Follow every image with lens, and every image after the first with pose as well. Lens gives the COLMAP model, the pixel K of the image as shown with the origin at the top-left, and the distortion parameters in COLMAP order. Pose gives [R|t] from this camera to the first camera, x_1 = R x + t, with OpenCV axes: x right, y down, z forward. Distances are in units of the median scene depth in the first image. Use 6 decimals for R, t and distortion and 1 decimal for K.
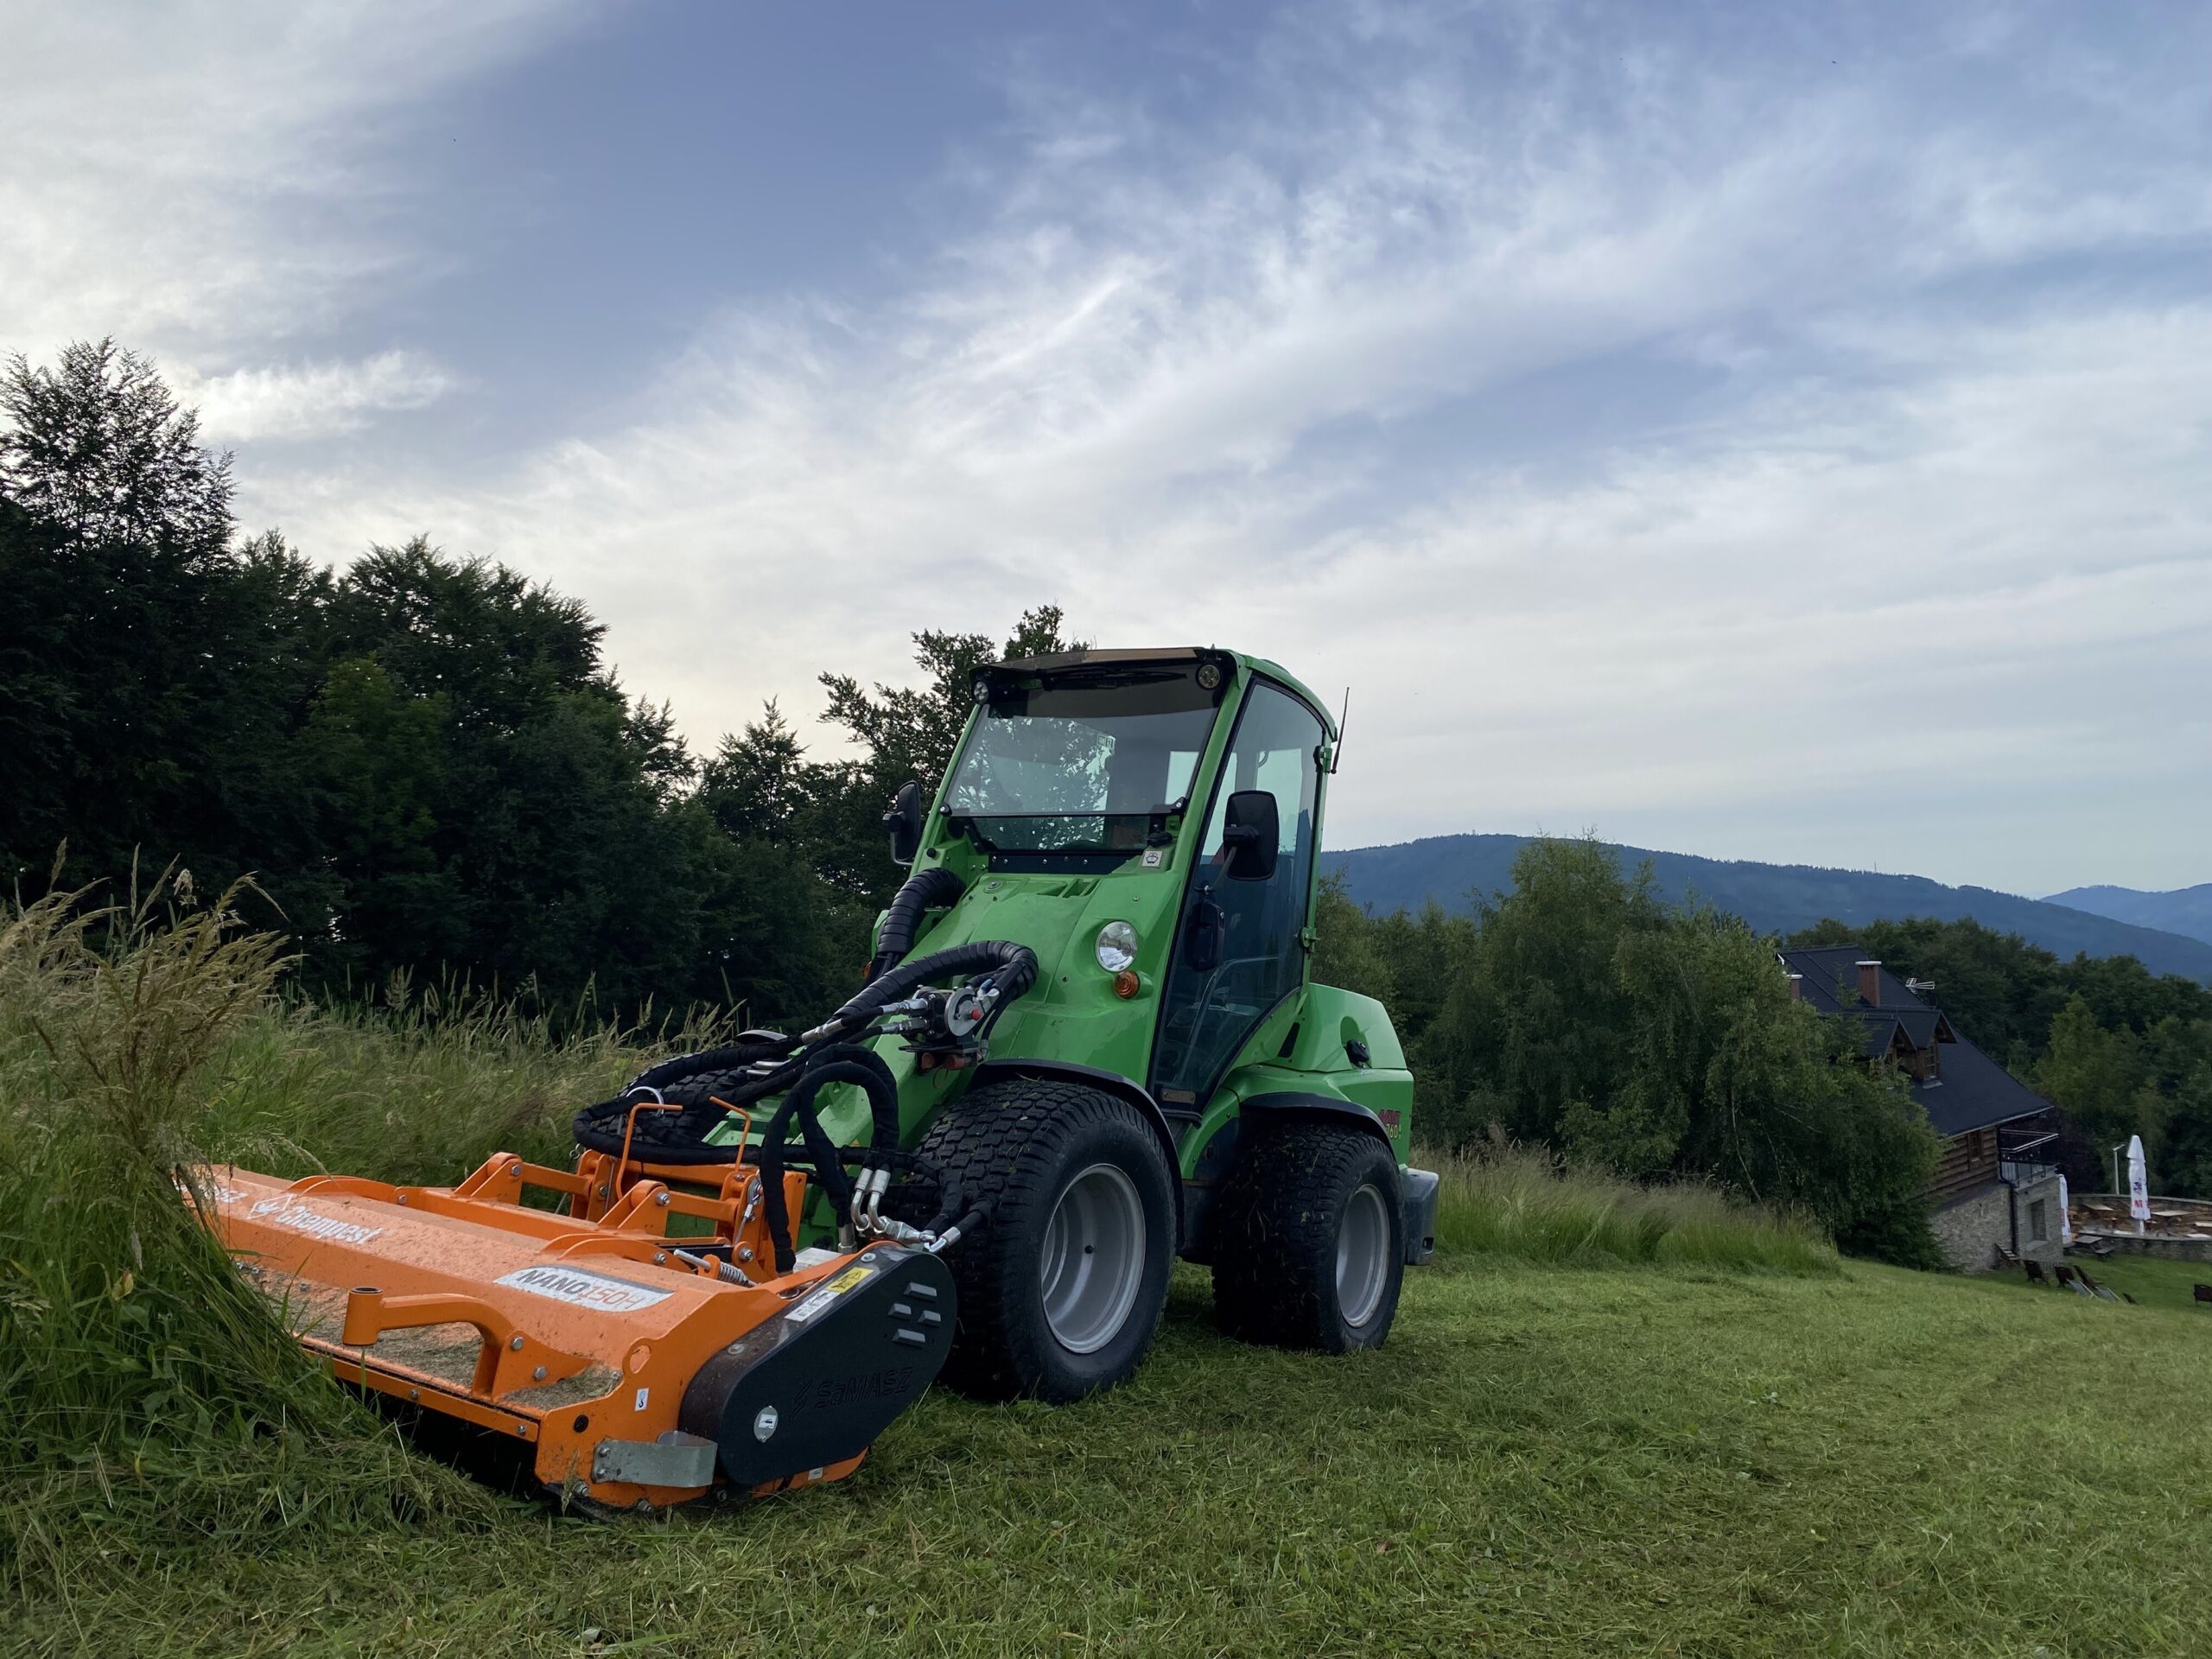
lens RADIAL K [[1678.3, 0, 1098.2], [0, 1678.3, 806.4], [0, 0, 1]] dist [0.059433, -0.083493]
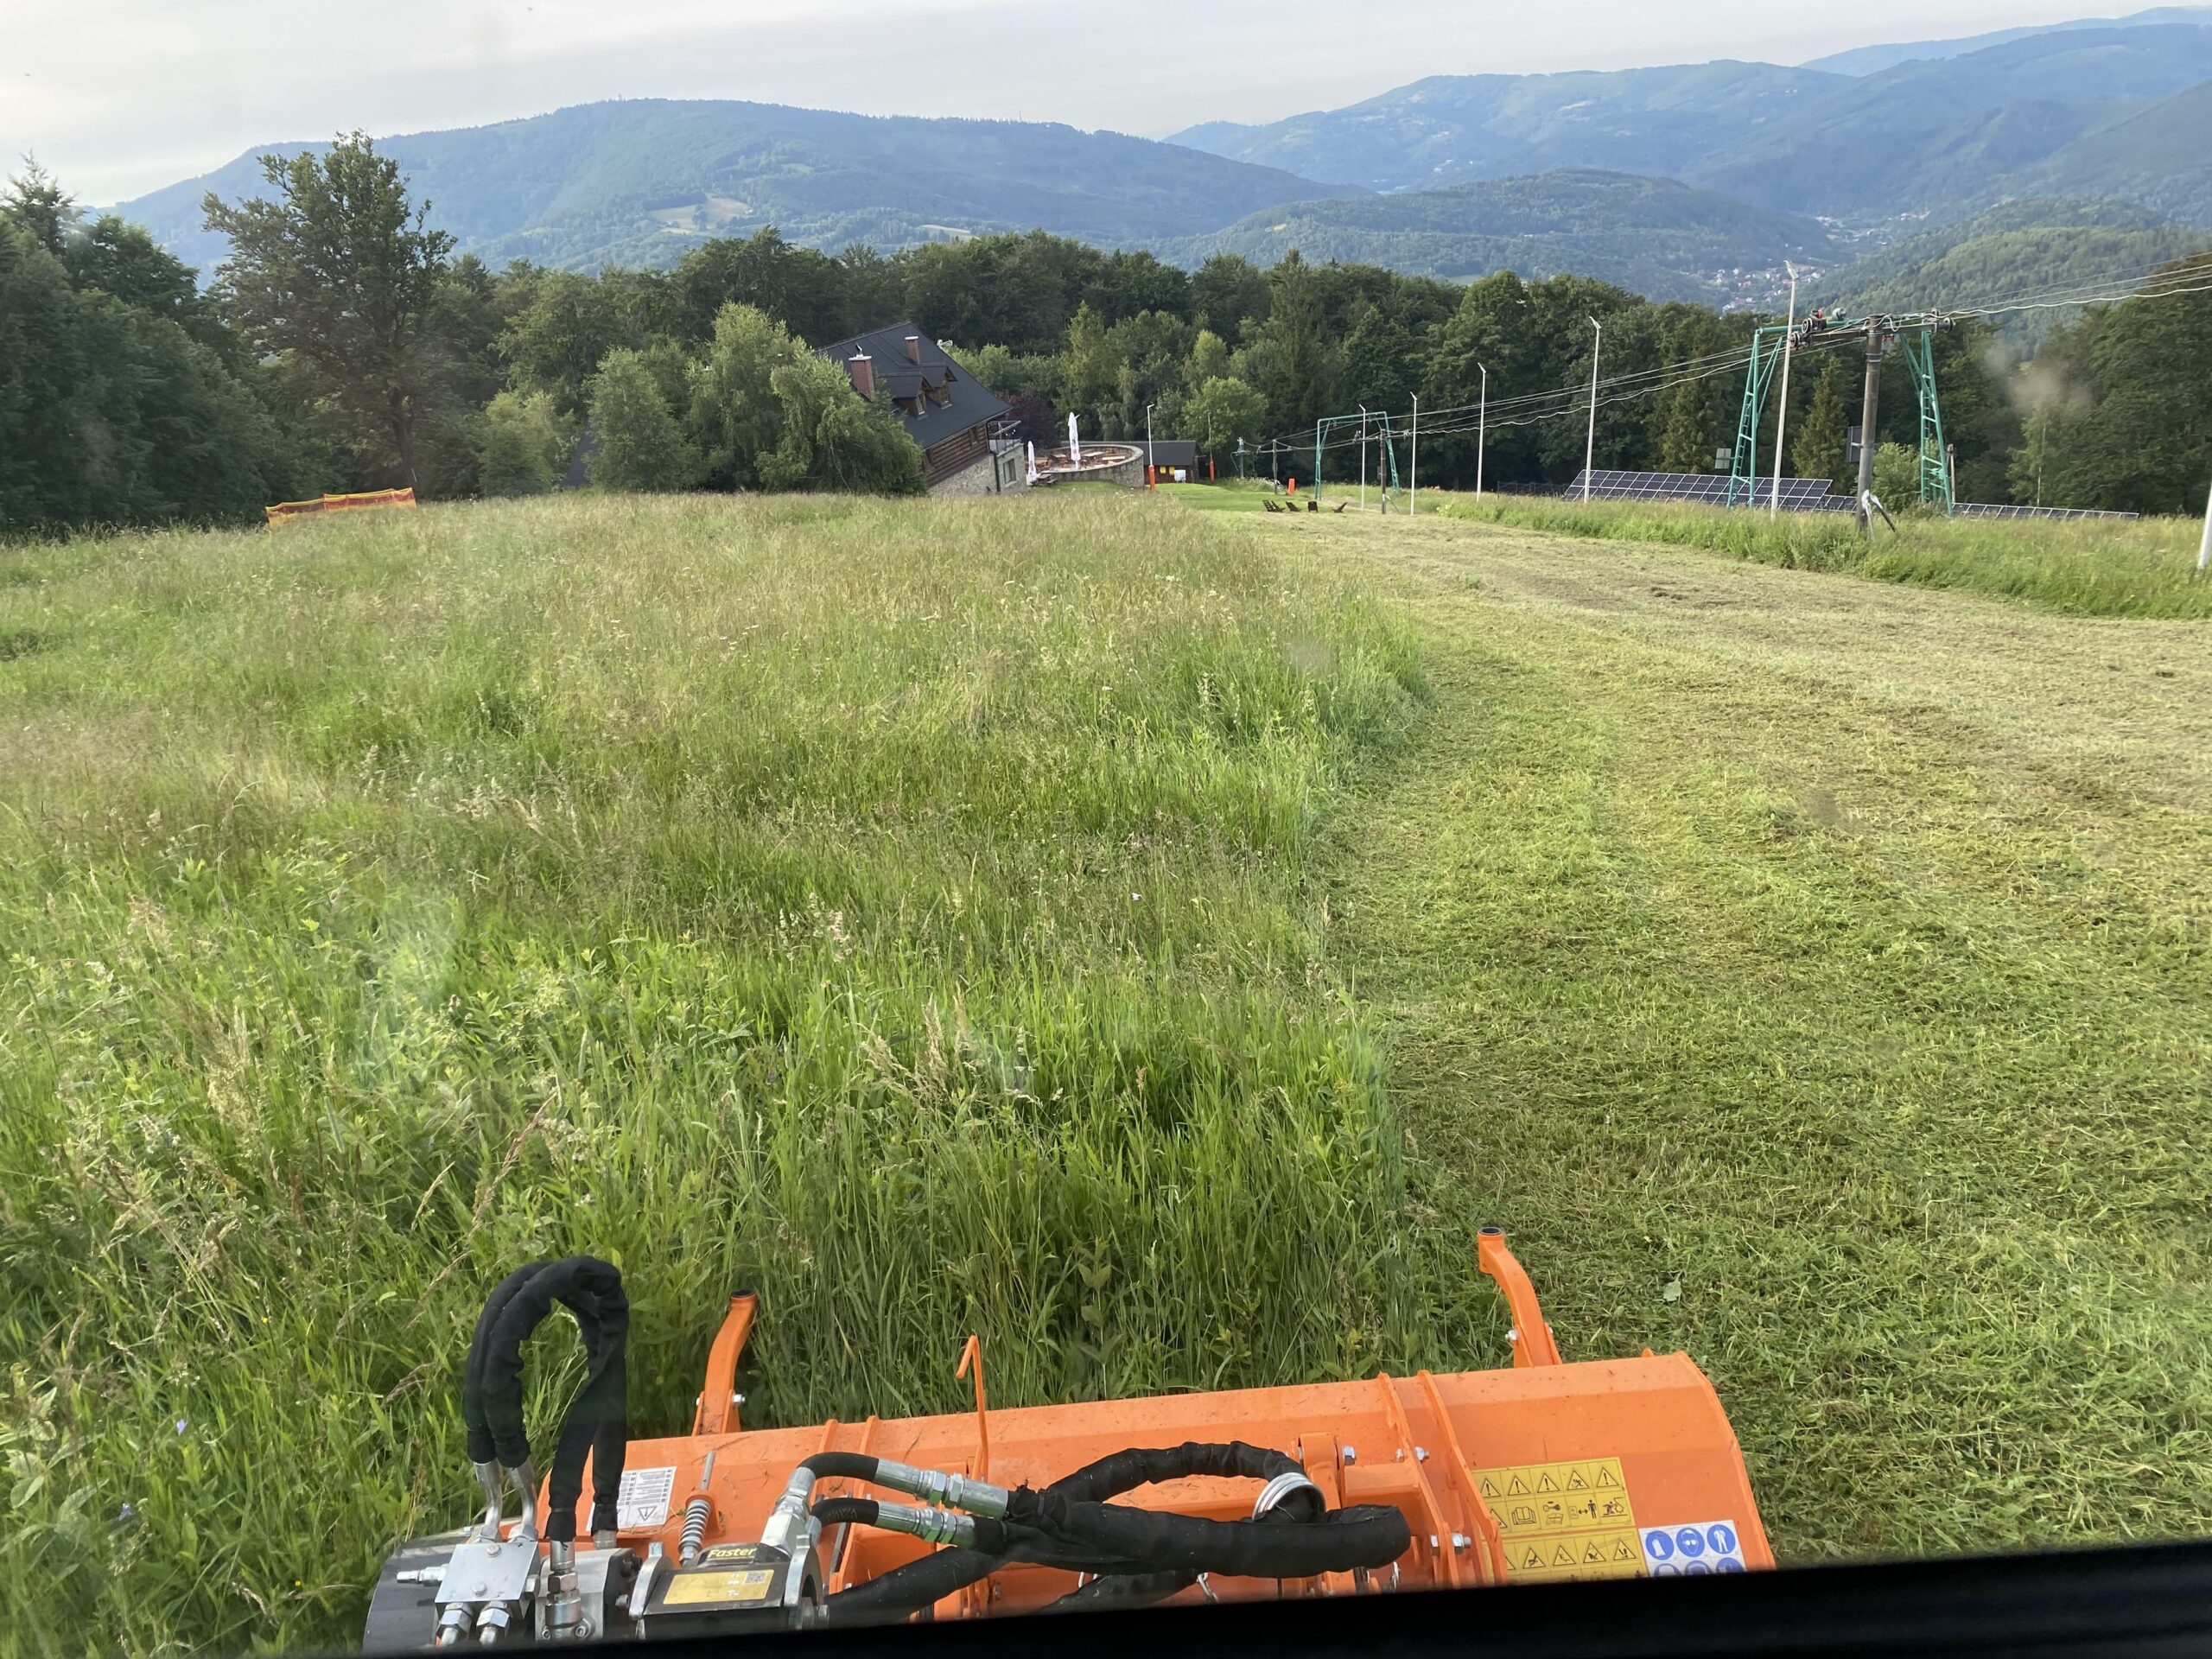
lens RADIAL K [[1678.3, 0, 1098.2], [0, 1678.3, 806.4], [0, 0, 1]] dist [0.059433, -0.083493]
pose [[0.888497, -0.215655, 0.405051, -0.174392], [0.035771, 0.912553, 0.407392, -0.157954], [-0.457487, -0.347477, 0.818514, -0.641682]]
